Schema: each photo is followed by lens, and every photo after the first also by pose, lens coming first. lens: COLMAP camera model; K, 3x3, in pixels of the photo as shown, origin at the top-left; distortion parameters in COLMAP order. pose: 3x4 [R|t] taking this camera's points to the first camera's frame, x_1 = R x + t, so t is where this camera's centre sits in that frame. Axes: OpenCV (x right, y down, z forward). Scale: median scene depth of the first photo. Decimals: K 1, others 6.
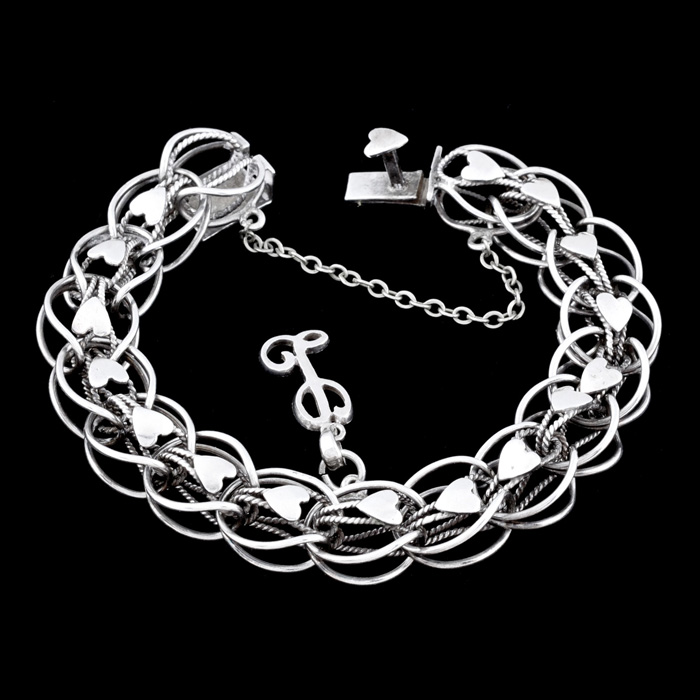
lens RADIAL K [[2525.3, 0, 349.9], [0, 2525.3, 350.2], [0, 0, 1]] dist [-0.201889, 0.000000]
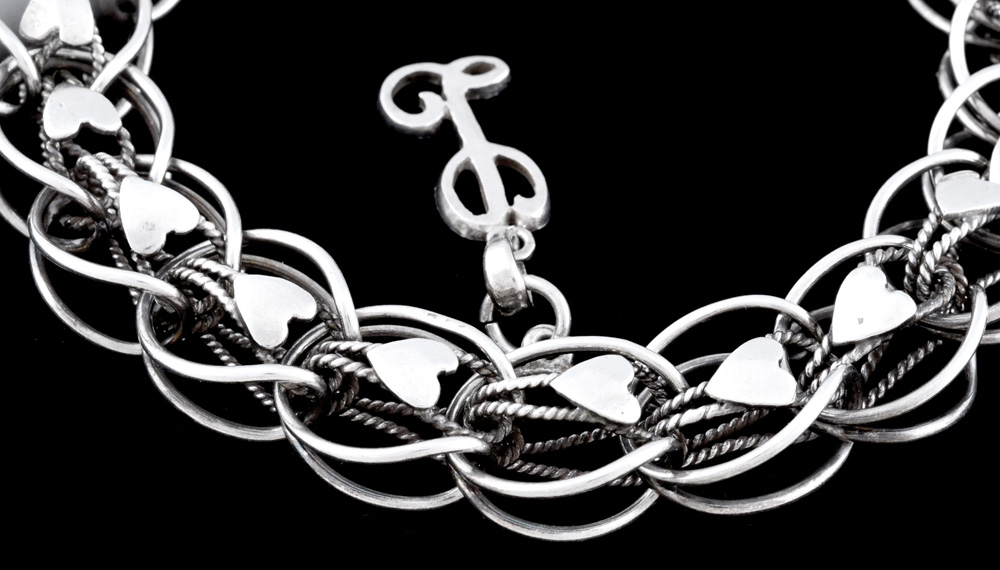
lens RADIAL K [[2533.3, 0, 500.0], [0, 2533.3, 284.1], [0, 0, 1]] dist [-0.108842, 0.000000]
pose [[0.999131, 0.036208, -0.020625, 0.002171], [-0.036259, 0.999340, -0.002102, 0.042591], [0.020535, 0.002848, 0.999785, 0.485785]]
